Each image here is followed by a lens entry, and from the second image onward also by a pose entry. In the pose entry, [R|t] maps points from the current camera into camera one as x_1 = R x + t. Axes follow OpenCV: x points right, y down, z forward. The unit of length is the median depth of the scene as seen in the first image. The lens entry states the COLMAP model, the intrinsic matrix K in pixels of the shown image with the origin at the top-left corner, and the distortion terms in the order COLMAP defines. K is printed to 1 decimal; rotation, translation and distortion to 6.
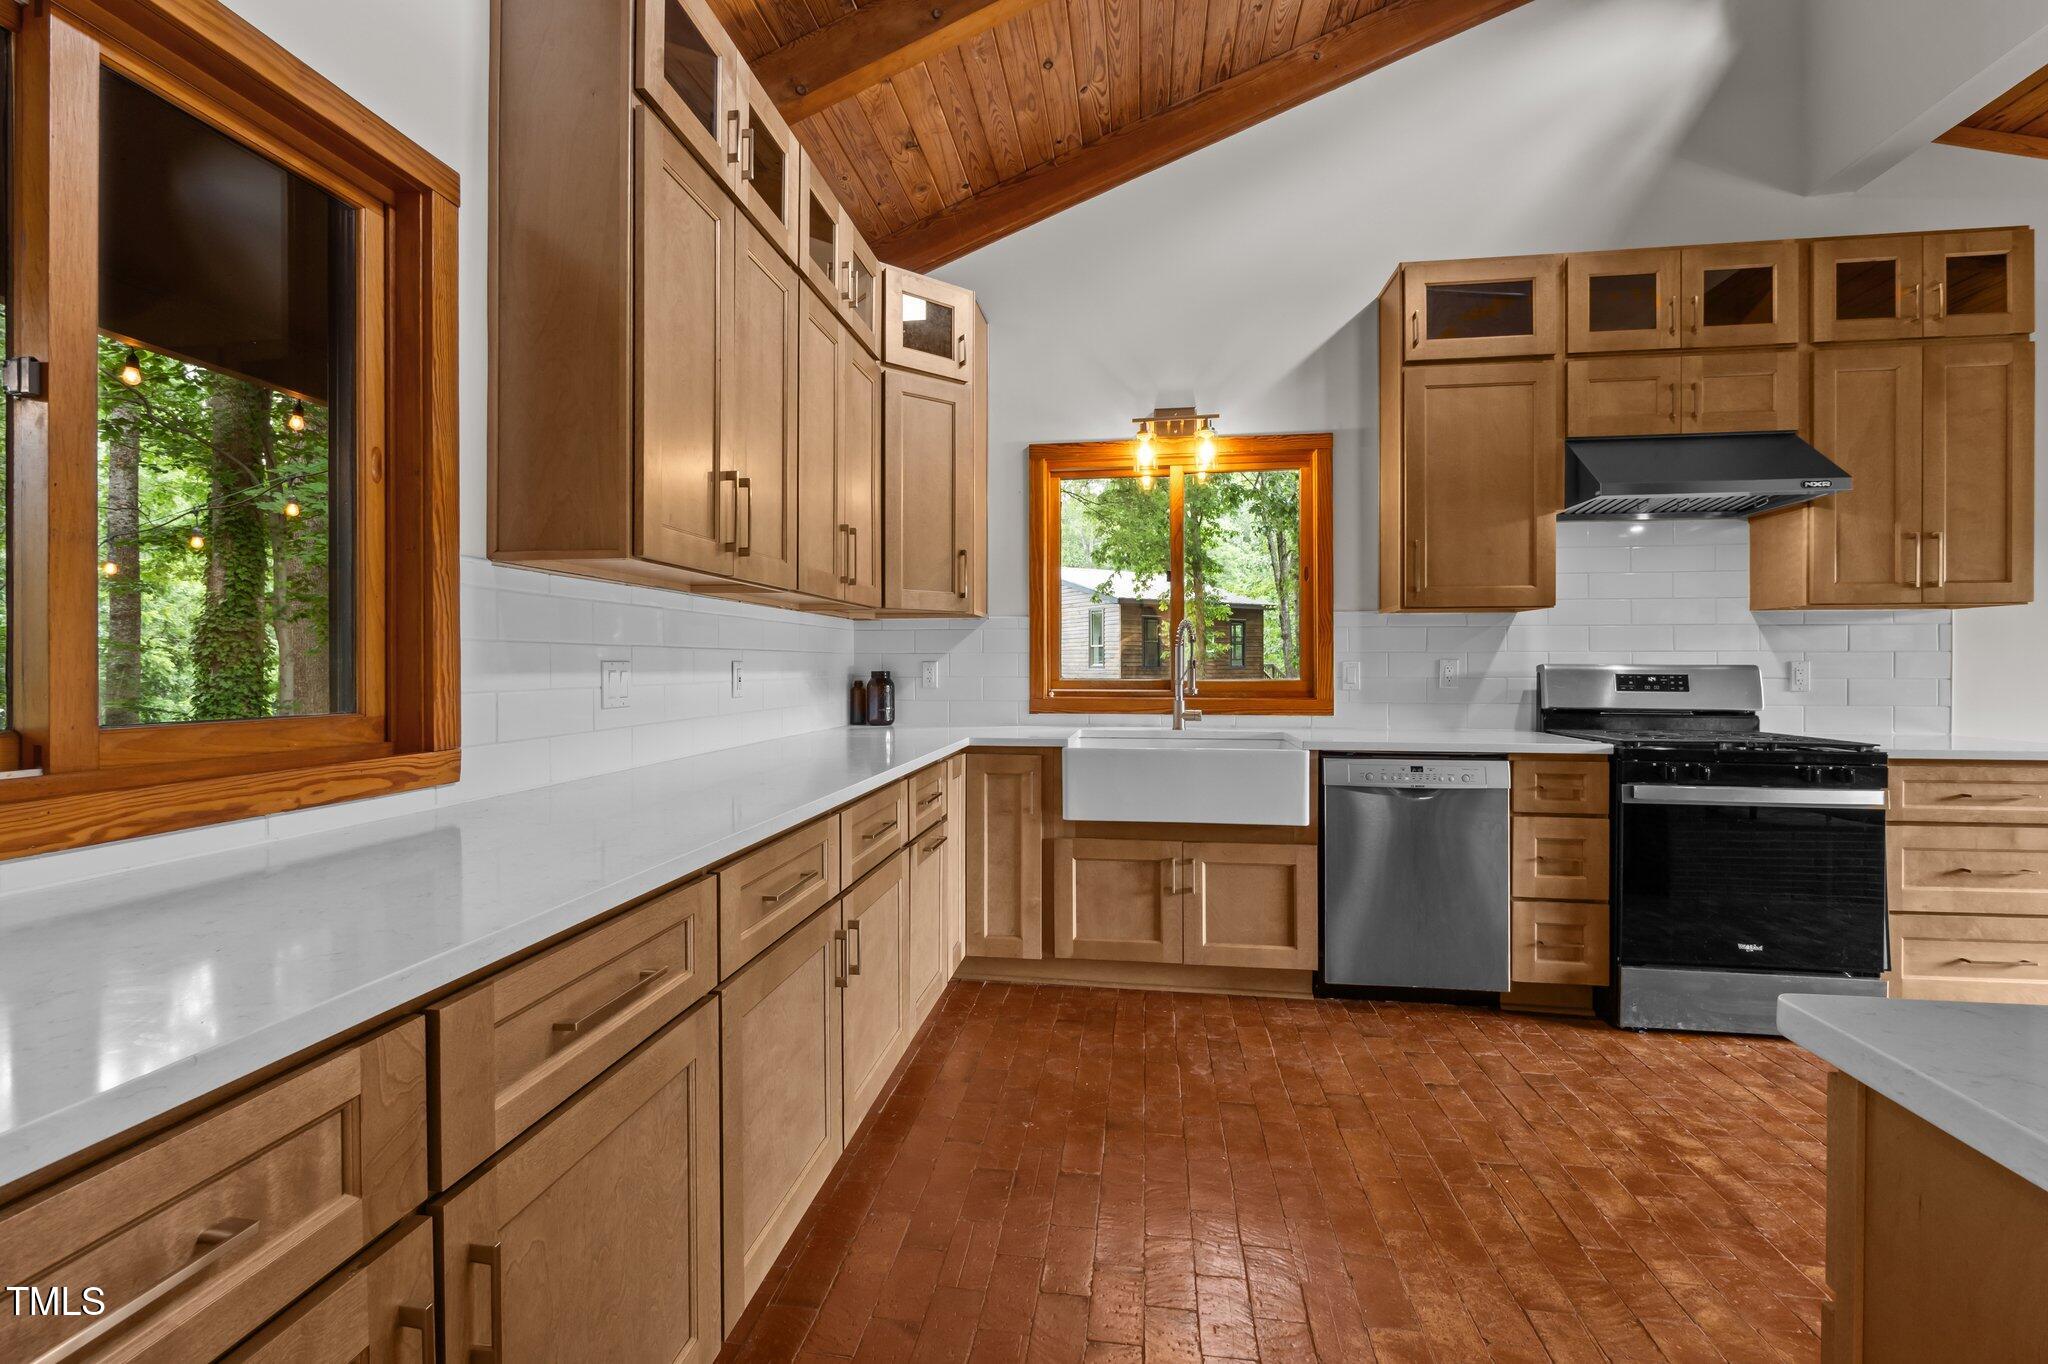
lens RADIAL K [[850.9, 0, 1029.6], [0, 850.9, 667.7], [0, 0, 1]] dist [-0.005772, 0.000456]
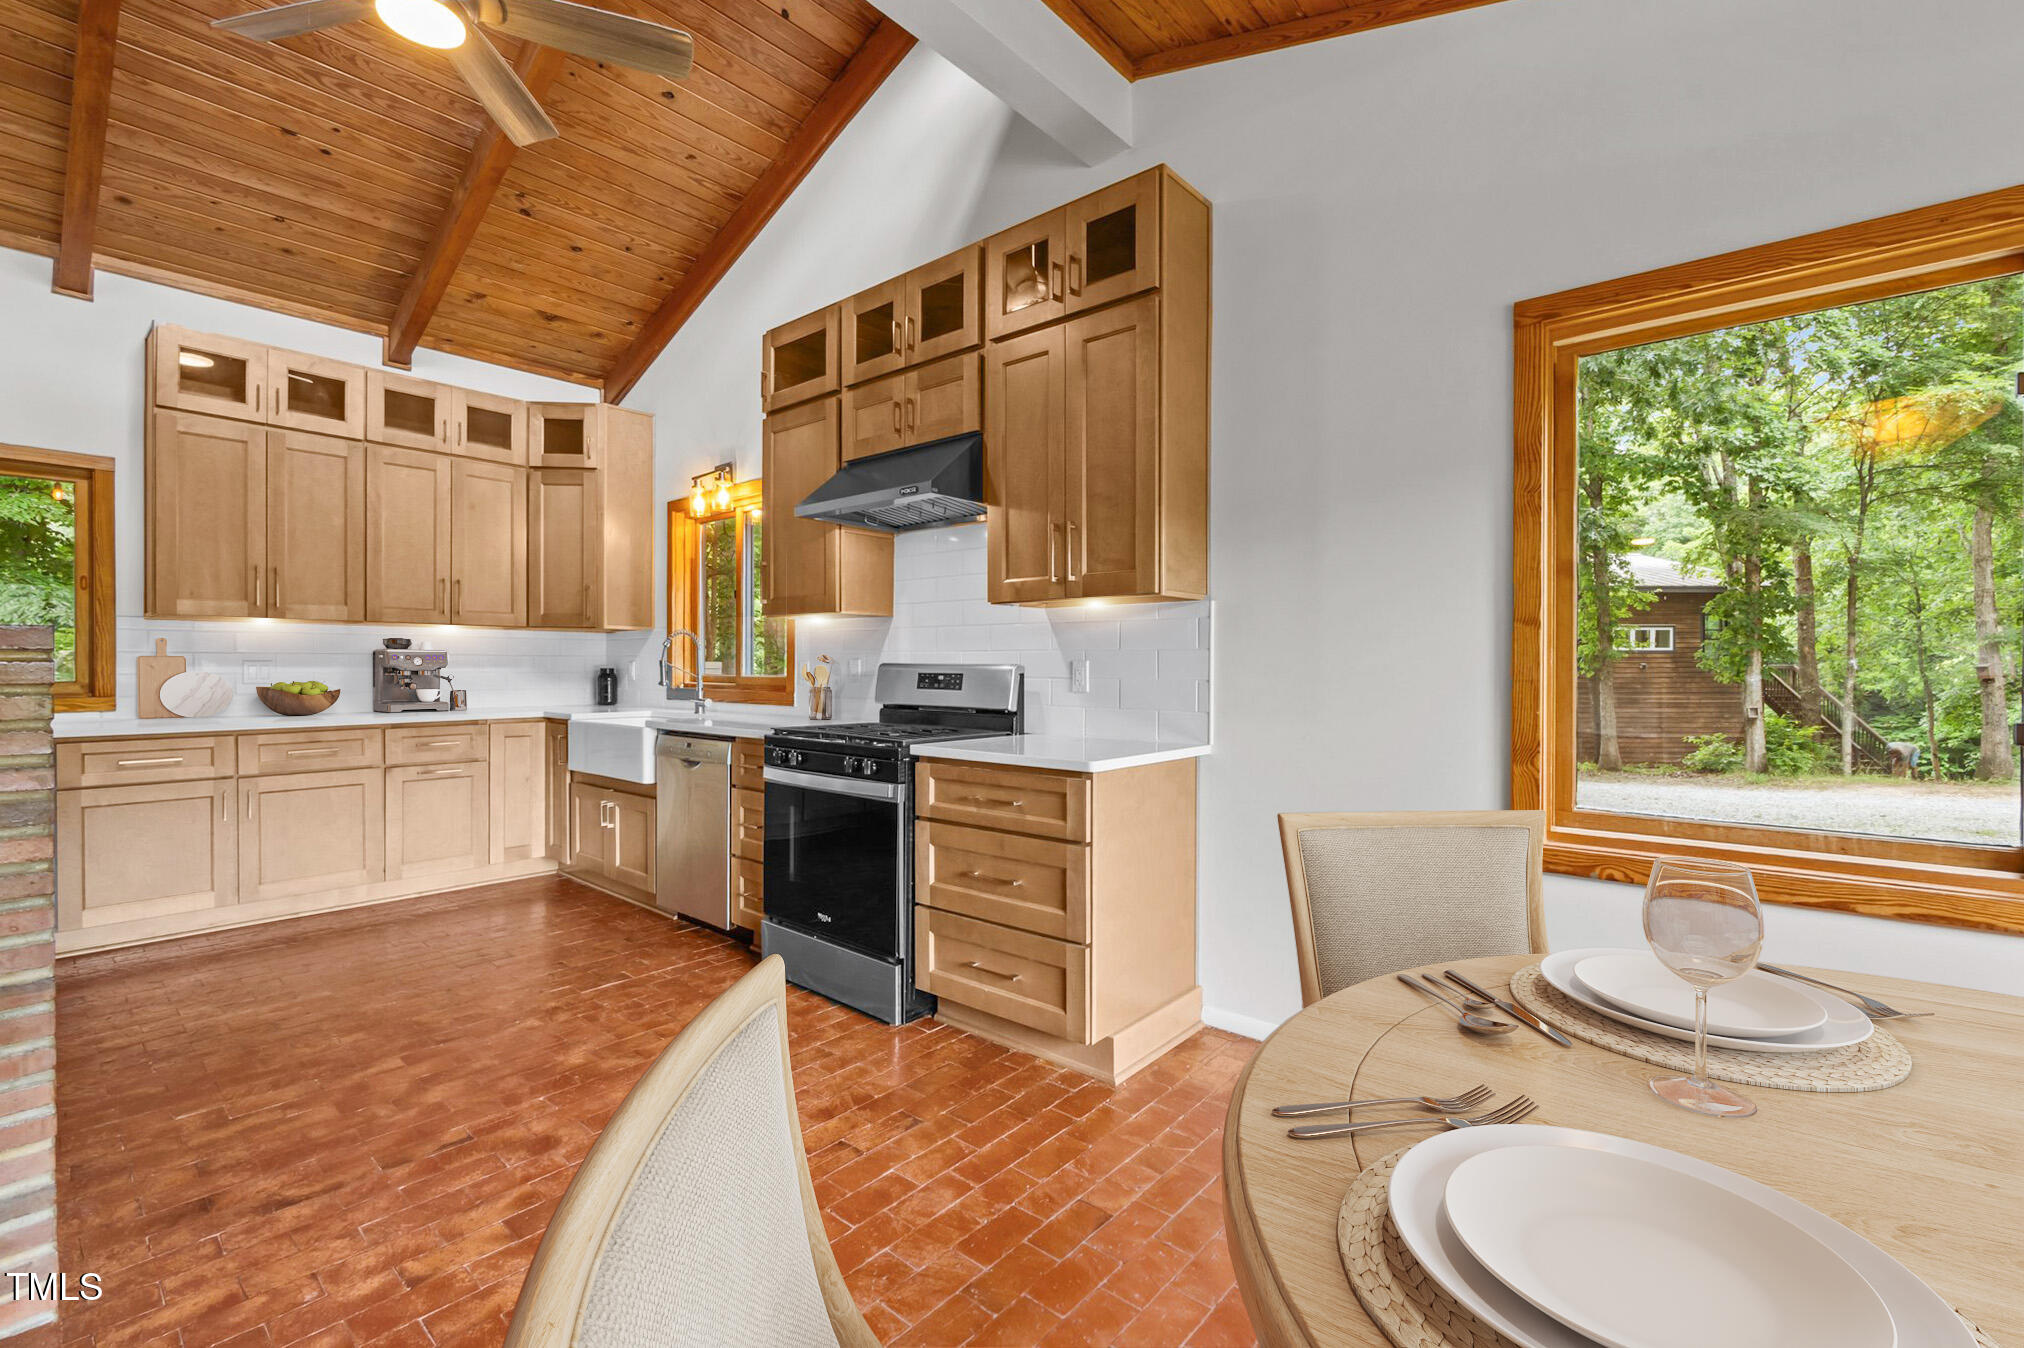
lens RADIAL K [[859.3, 0, 1012.0], [0, 859.3, 674.0], [0, 0, 1]] dist [-0.003560, -0.000028]
pose [[0.846534, 0.007468, -0.532282, 1.496968], [-0.004069, 0.999963, 0.007558, 0.000747], [0.532318, -0.004232, 0.846534, 0.159518]]
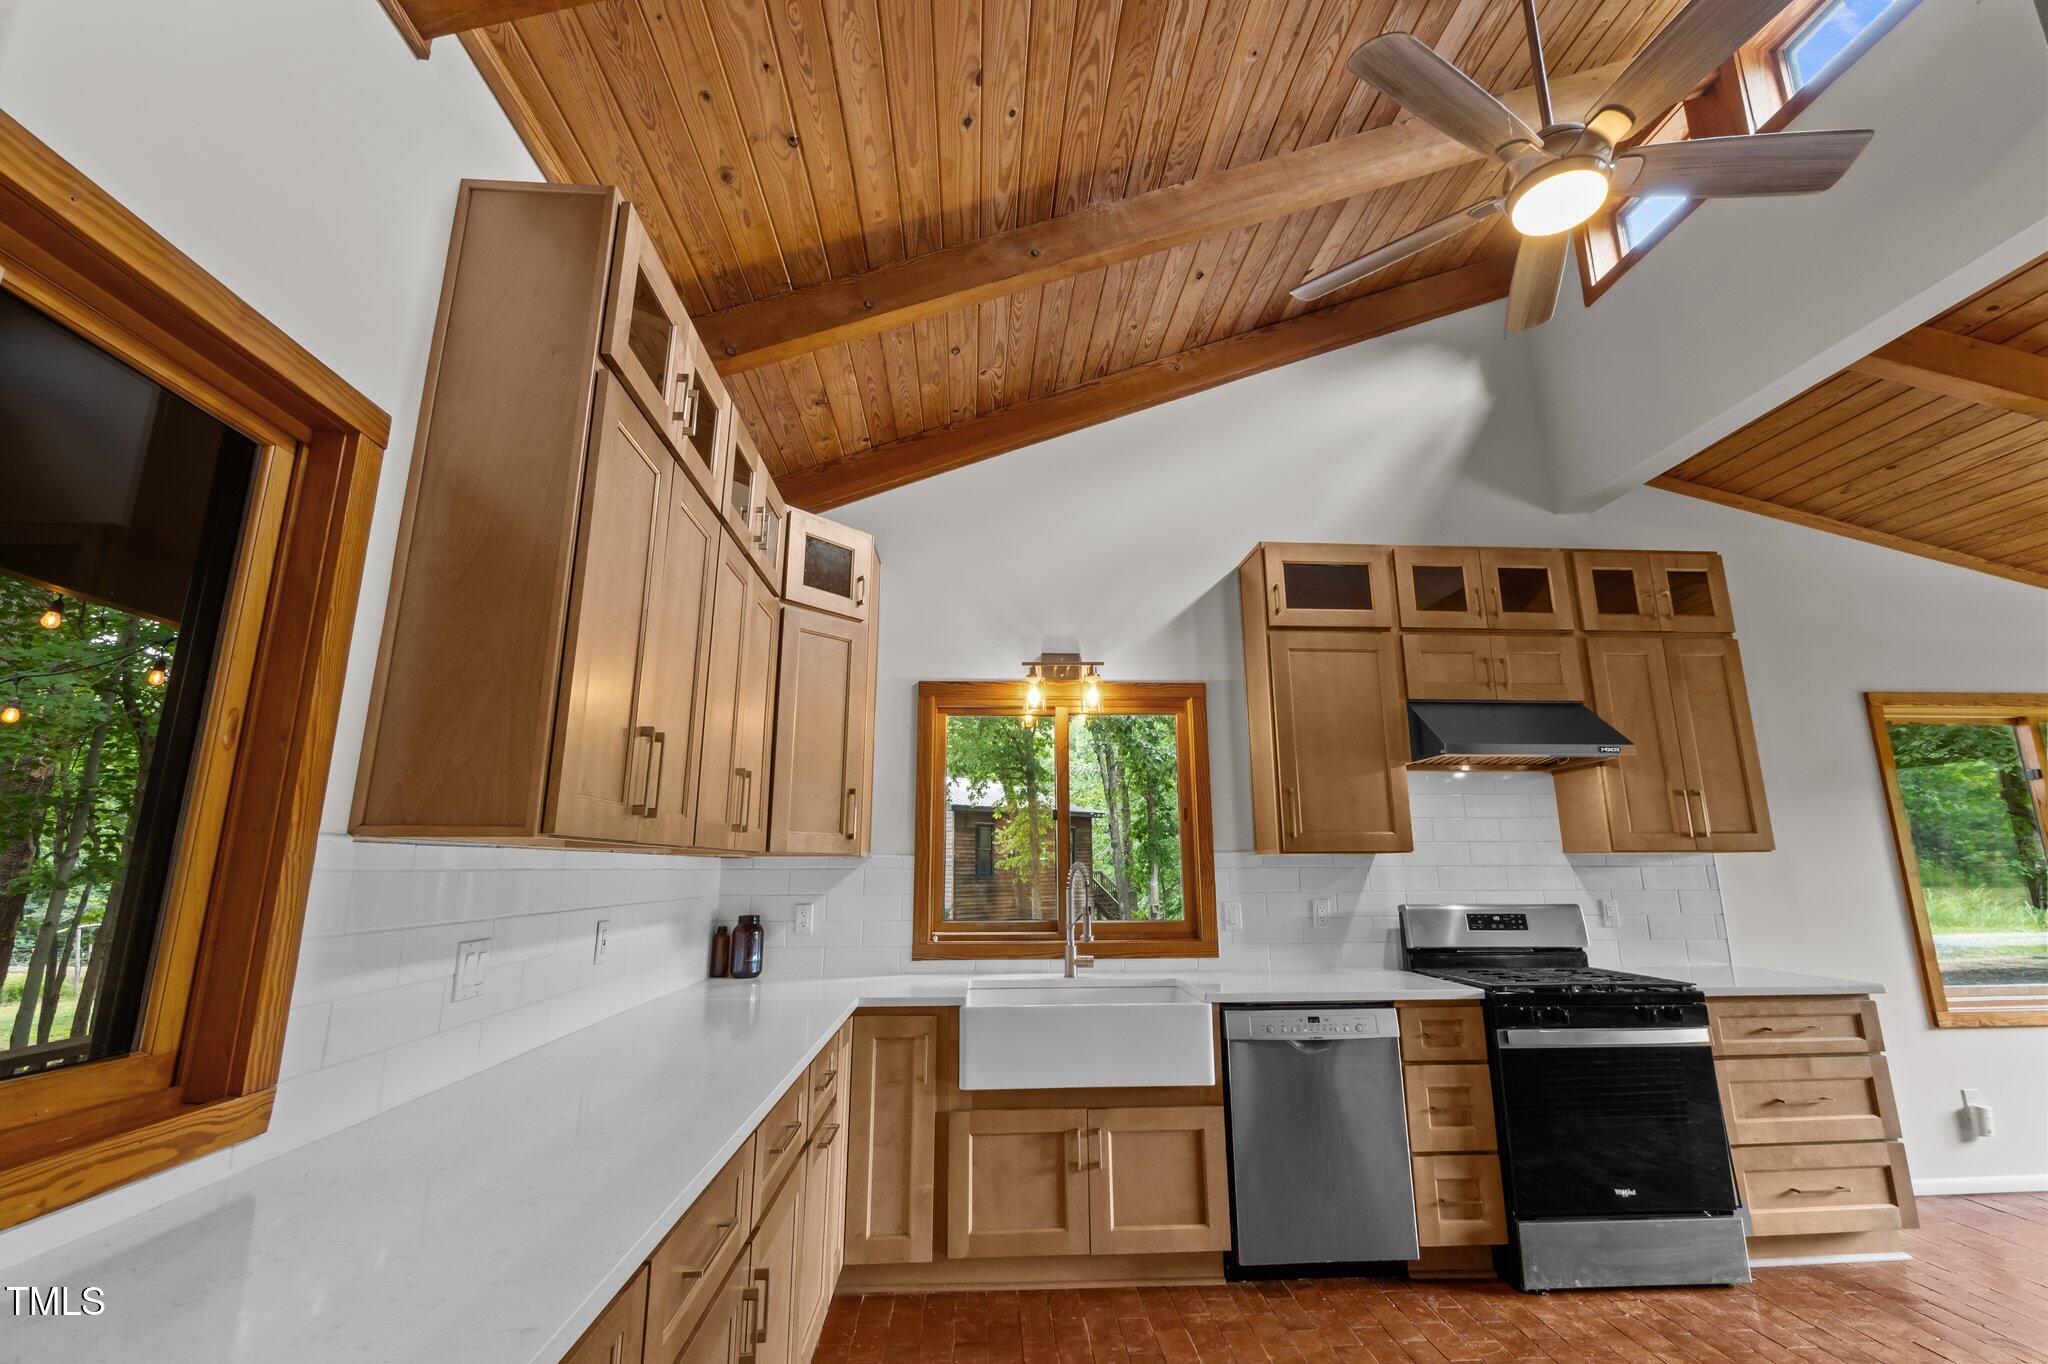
lens RADIAL K [[846.0, 0, 1027.4], [0, 846.0, 684.9], [0, 0, 1]] dist [-0.003970, -0.000050]
pose [[0.979868, 0.040364, 0.195522, -0.085946], [0.002669, 0.976613, -0.214990, -0.051787], [-0.199627, 0.211184, 0.956844, 0.022950]]
